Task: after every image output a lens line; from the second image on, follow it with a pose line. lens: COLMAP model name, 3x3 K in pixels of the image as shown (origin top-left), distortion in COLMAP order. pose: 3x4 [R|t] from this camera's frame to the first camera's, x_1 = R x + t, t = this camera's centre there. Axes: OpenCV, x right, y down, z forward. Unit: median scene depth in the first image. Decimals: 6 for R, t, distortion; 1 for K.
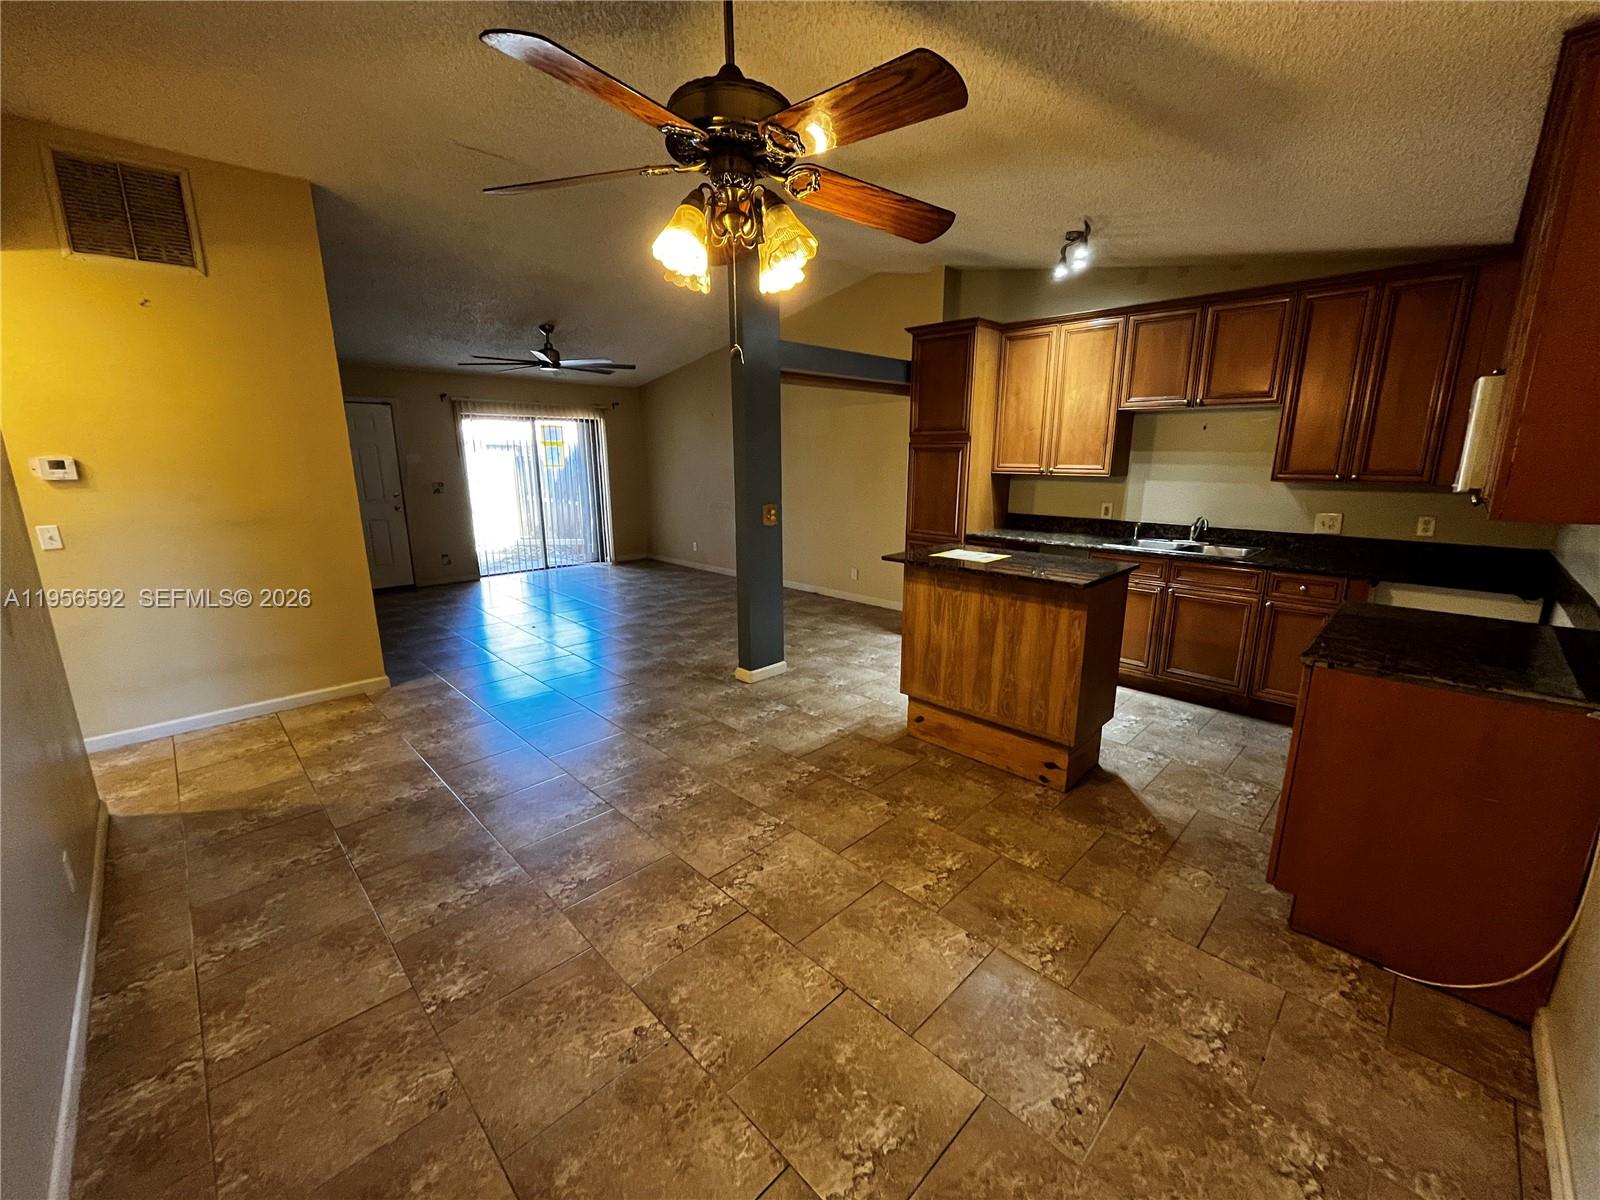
lens RADIAL K [[642.4, 0, 802.4], [0, 642.4, 598.6], [0, 0, 1]] dist [-0.002411, -0.000791]
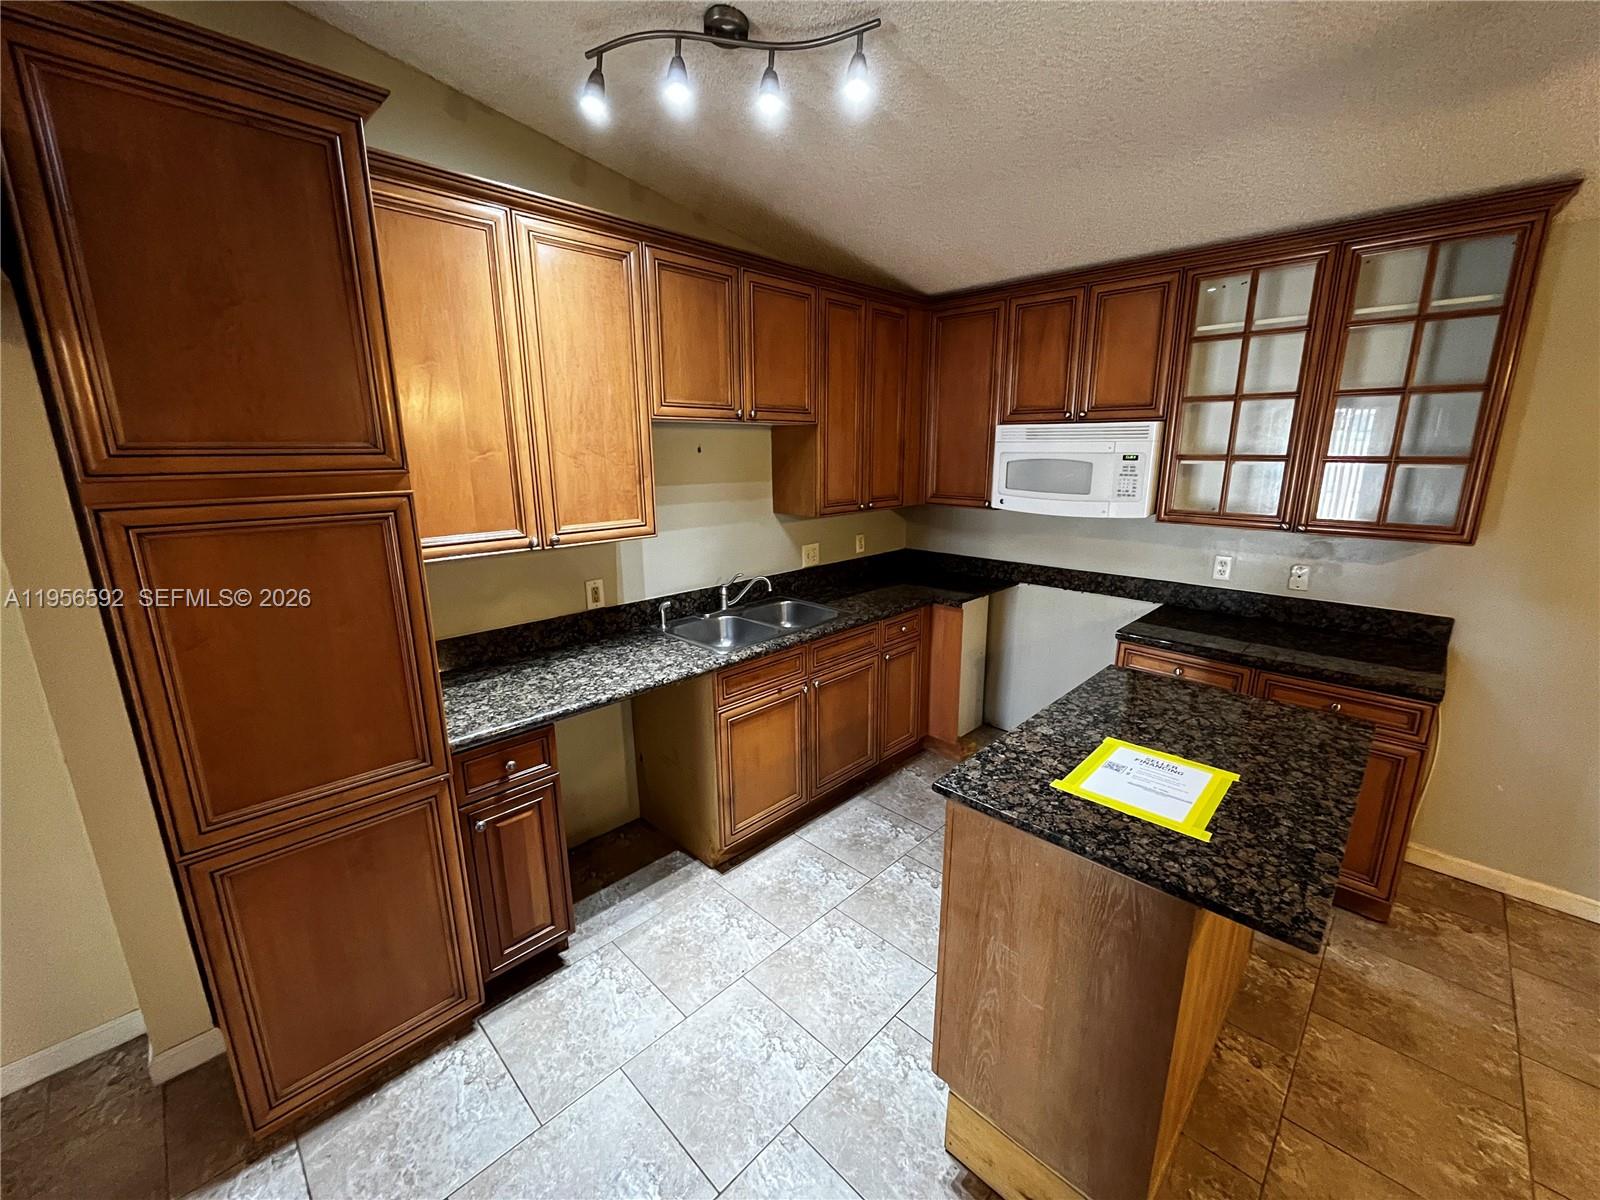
lens RADIAL K [[642.4, 0, 802.4], [0, 642.4, 598.6], [0, 0, 1]] dist [-0.002411, -0.000791]
pose [[-0.007878, -0.231548, 0.972792, -0.122708], [0.228062, 0.946767, 0.227200, -0.352682], [-0.973615, 0.223647, 0.045349, 1.281919]]
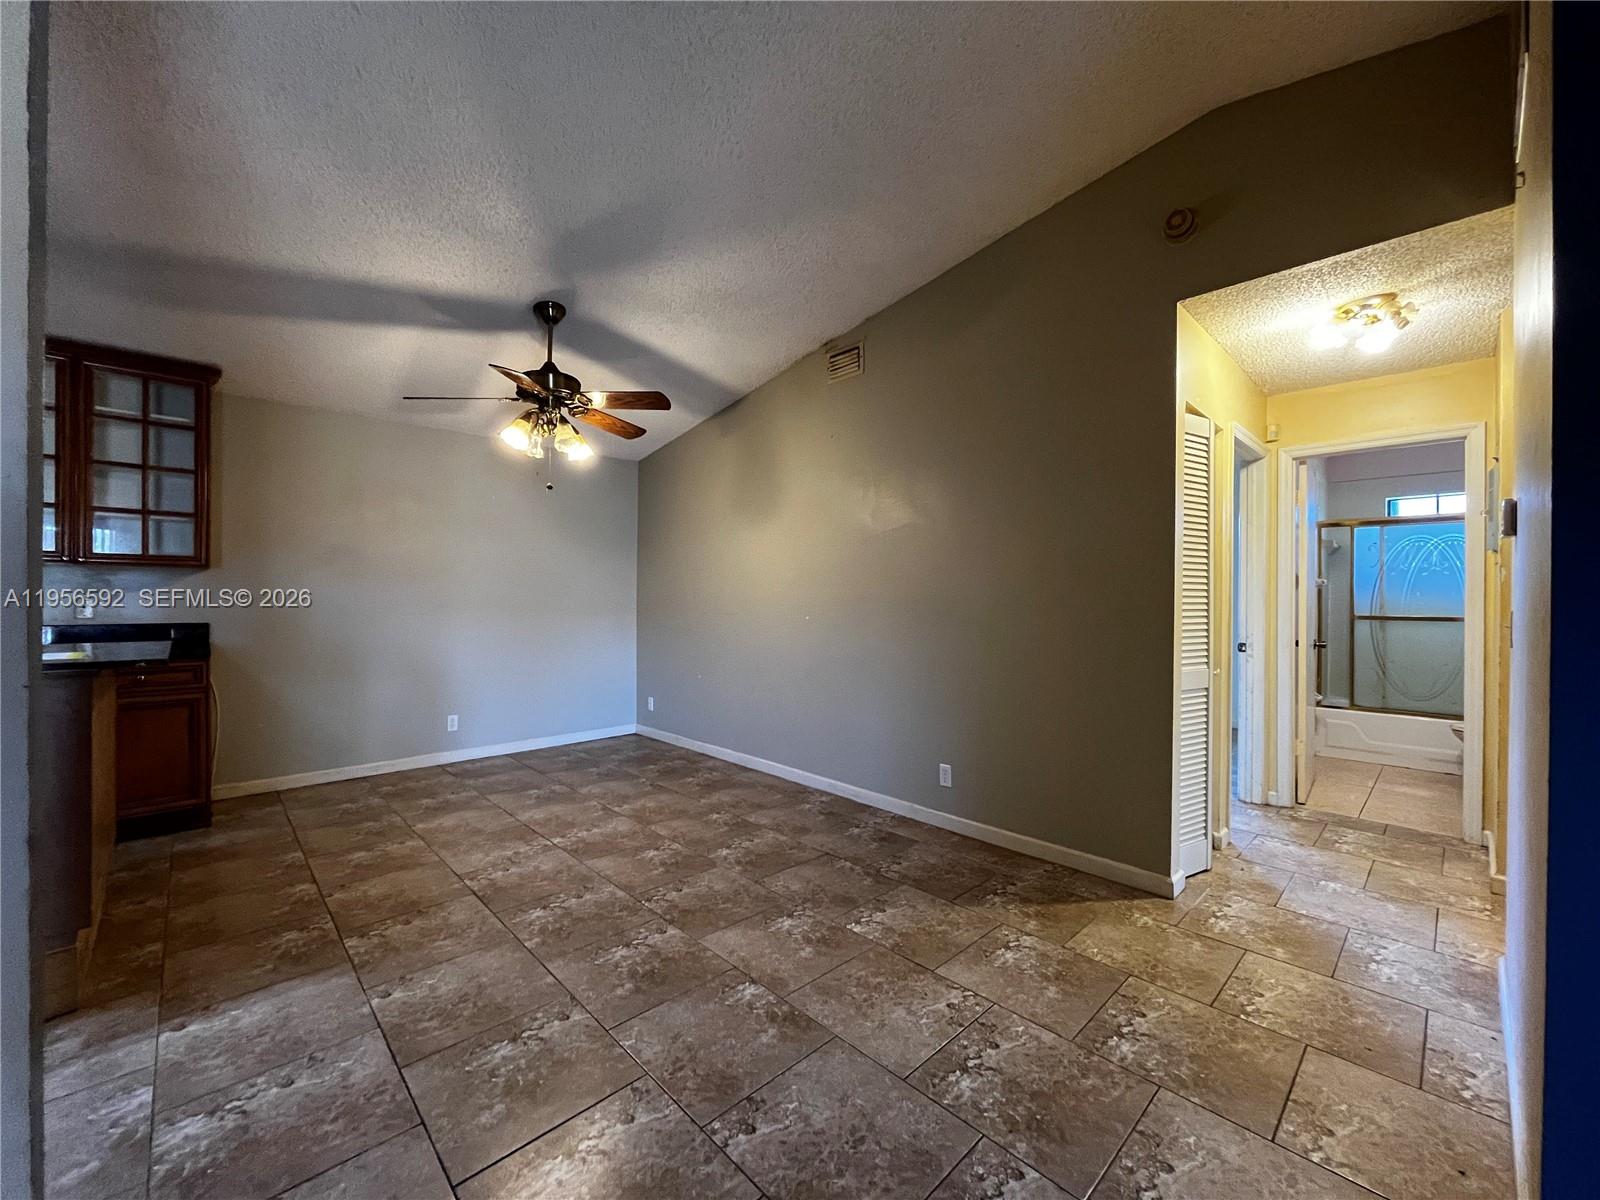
lens RADIAL K [[642.4, 0, 802.4], [0, 642.4, 598.6], [0, 0, 1]] dist [-0.002411, -0.000791]
pose [[-0.999829, -0.003954, 0.018075, -0.524583], [0.000201, 0.974512, 0.224336, -0.279421], [-0.018501, 0.224301, -0.974344, 1.704738]]
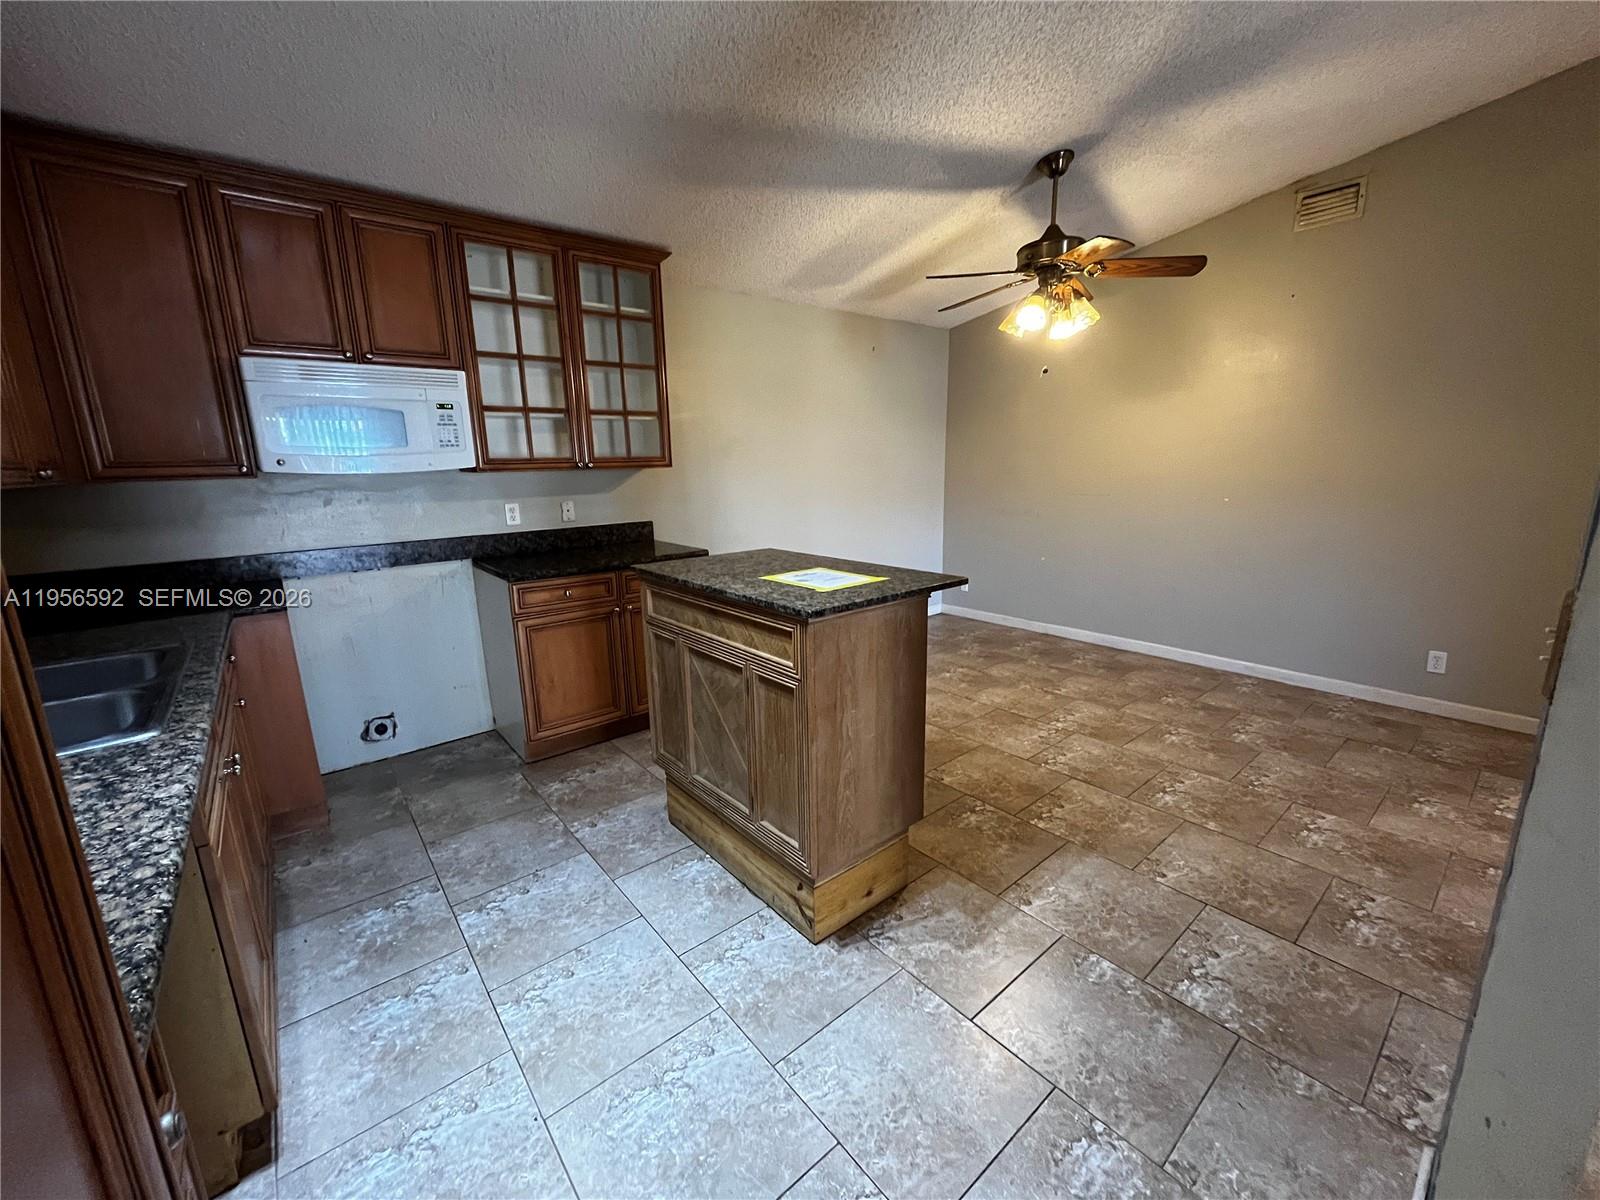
lens RADIAL K [[642.4, 0, 802.4], [0, 642.4, 598.6], [0, 0, 1]] dist [-0.002411, -0.000791]
pose [[-0.995596, 0.004288, 0.093650, 0.243351], [0.043582, 0.905611, 0.421864, -0.341056], [-0.083002, 0.424087, -0.901810, 1.718174]]
